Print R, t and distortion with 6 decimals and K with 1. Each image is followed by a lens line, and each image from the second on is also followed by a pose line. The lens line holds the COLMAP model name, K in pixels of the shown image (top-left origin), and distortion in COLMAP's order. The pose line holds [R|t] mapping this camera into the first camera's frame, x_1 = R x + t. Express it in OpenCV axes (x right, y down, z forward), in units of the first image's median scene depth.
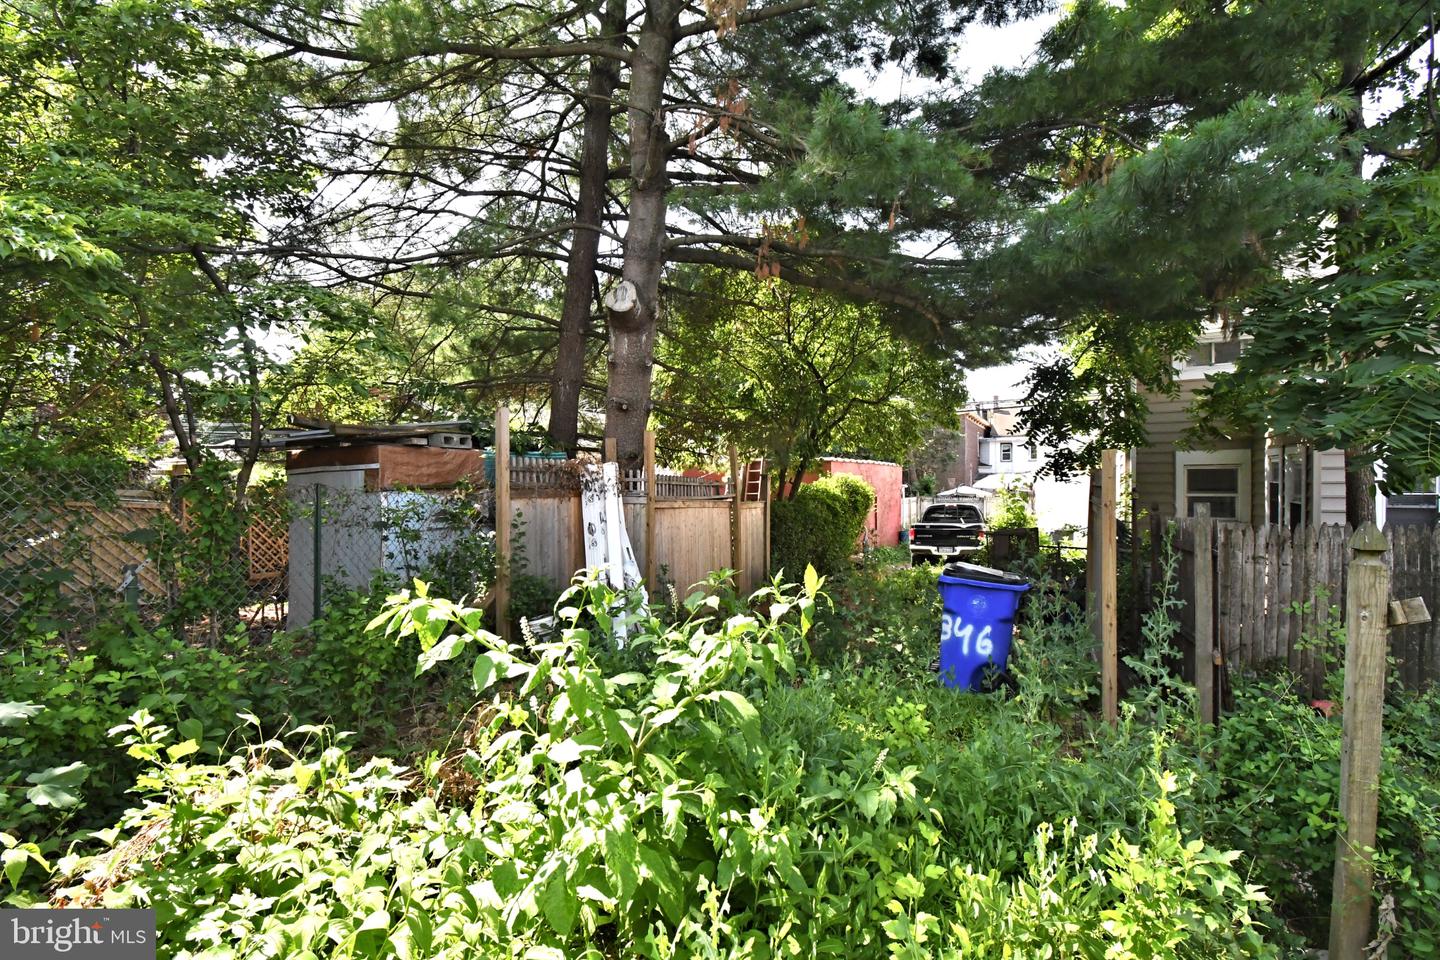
lens RADIAL K [[636.8, 0, 720.0], [0, 636.8, 480.0], [0, 0, 1]] dist [0.001104, -0.000188]
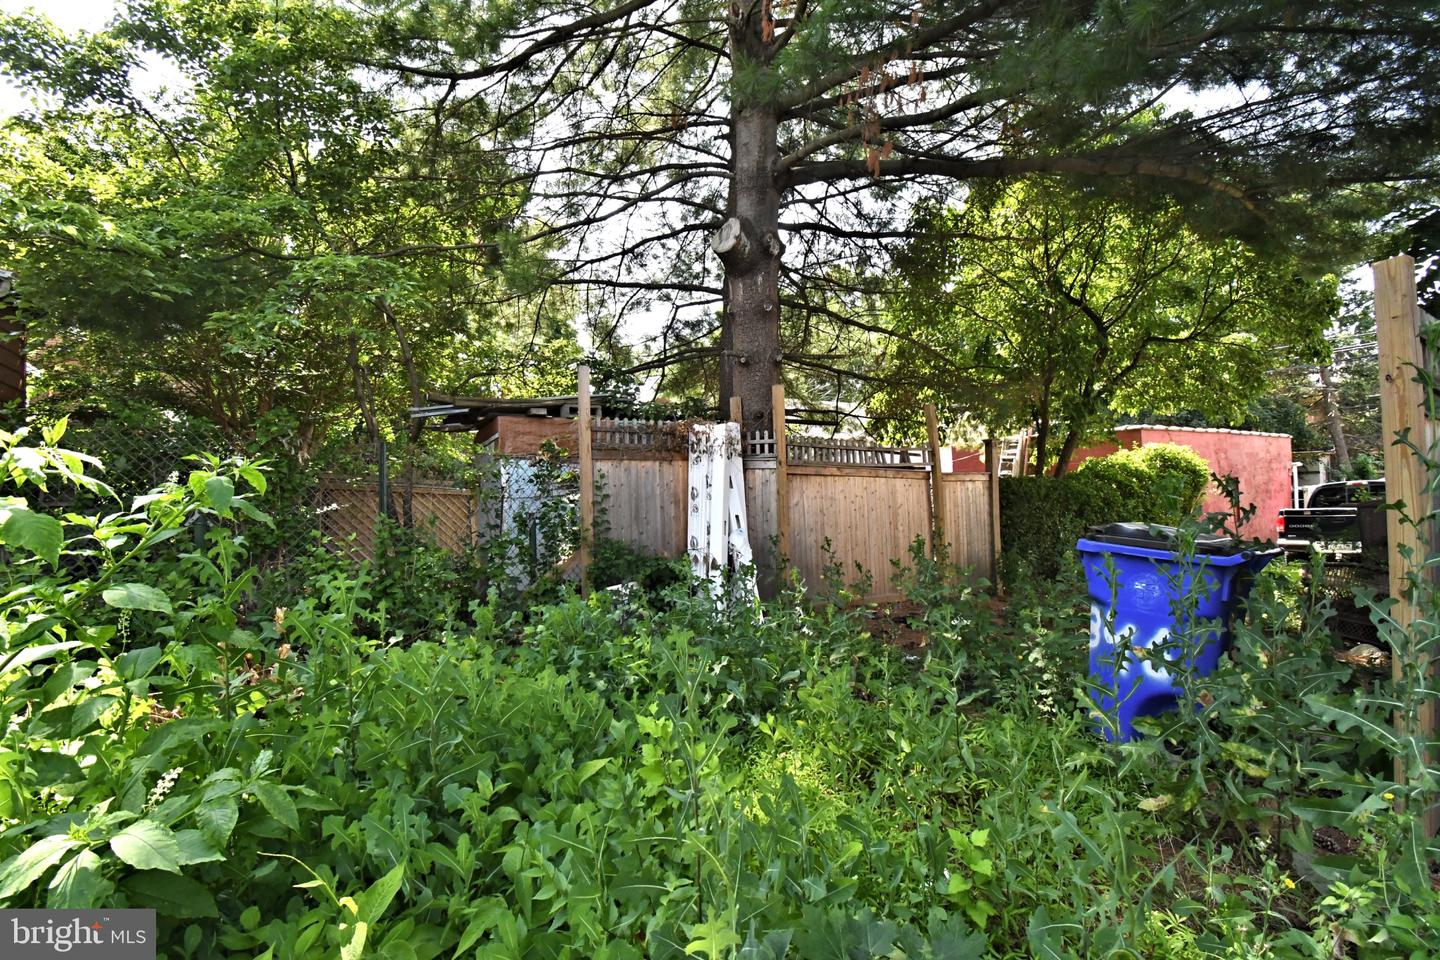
lens RADIAL K [[614.4, 0, 720.0], [0, 614.4, 480.0], [0, 0, 1]] dist [0.000589, -0.021604]
pose [[0.867369, -0.034434, -0.496474, 0.242571], [0.031980, 0.999398, -0.013444, 0.063722], [0.496638, -0.004217, 0.867948, 0.232912]]
